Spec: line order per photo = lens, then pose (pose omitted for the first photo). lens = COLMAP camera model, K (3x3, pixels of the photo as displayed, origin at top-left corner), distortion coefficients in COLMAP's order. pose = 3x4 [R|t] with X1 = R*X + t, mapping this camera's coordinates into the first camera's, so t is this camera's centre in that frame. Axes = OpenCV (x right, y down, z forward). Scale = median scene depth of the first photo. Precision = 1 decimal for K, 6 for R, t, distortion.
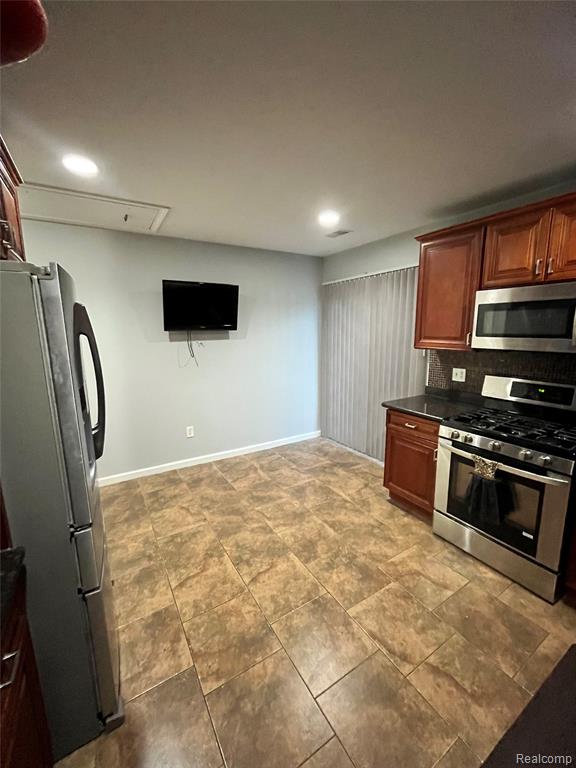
lens RADIAL K [[312.7, 0, 287.0], [0, 312.7, 383.3], [0, 0, 1]] dist [-0.000966, 0.000271]
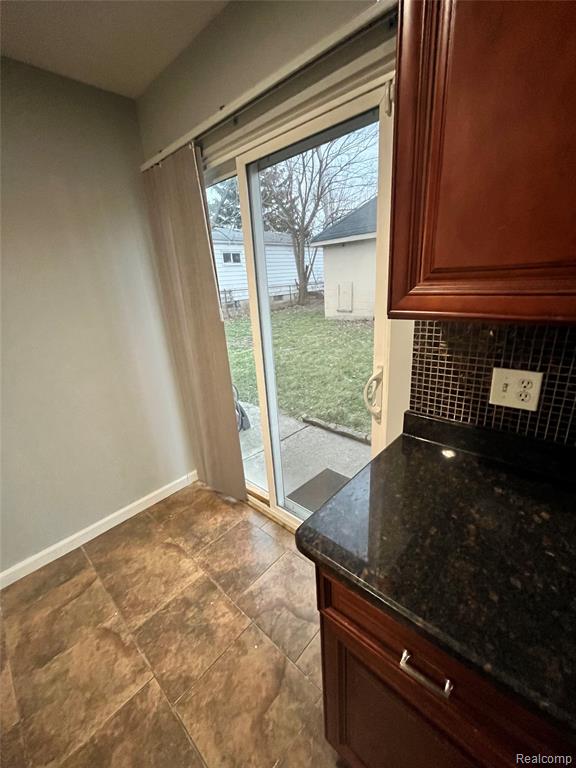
lens RADIAL K [[312.7, 0, 286.9], [0, 312.7, 381.7], [0, 0, 1]] dist [-0.000966, 0.000271]
pose [[0.962063, -0.136974, 0.235952, 0.297747], [0.103655, 0.983496, 0.148296, -0.129123], [-0.252370, -0.118213, 0.960383, 0.900242]]
